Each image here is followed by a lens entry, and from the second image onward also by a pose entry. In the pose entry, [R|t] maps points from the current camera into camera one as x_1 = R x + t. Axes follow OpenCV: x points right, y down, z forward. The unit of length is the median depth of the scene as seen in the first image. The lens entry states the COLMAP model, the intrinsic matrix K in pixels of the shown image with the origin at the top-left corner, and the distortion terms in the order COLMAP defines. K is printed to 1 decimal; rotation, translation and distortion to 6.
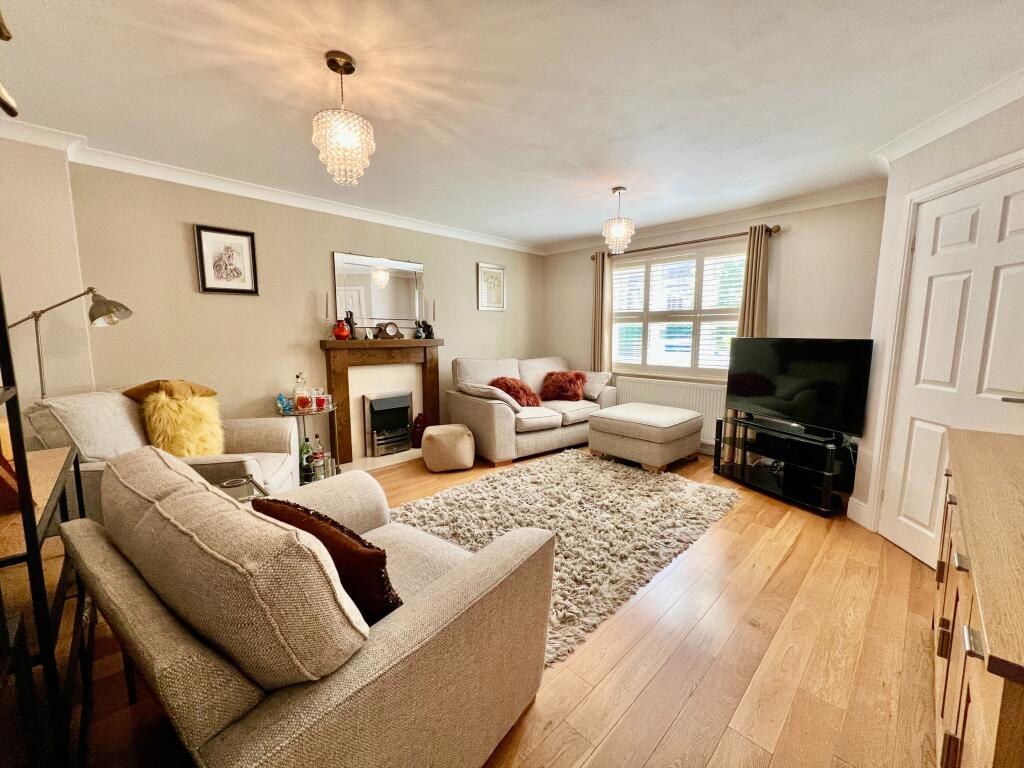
lens RADIAL K [[409.8, 0, 510.5], [0, 409.8, 381.9], [0, 0, 1]] dist [-0.002866, -0.000017]
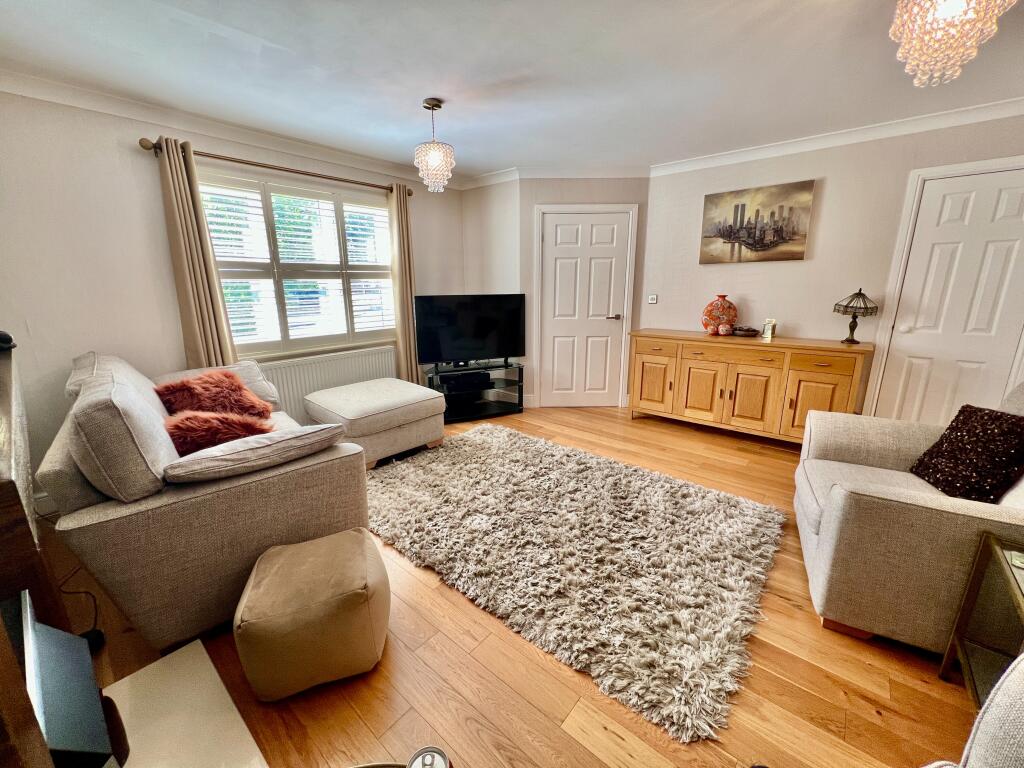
lens RADIAL K [[409.8, 0, 510.5], [0, 409.8, 381.9], [0, 0, 1]] dist [-0.002866, -0.000017]
pose [[-0.088923, -0.238647, 0.967027, -0.587199], [0.124961, 0.960529, 0.248534, -0.142501], [-0.988169, 0.142941, -0.055591, 0.952912]]
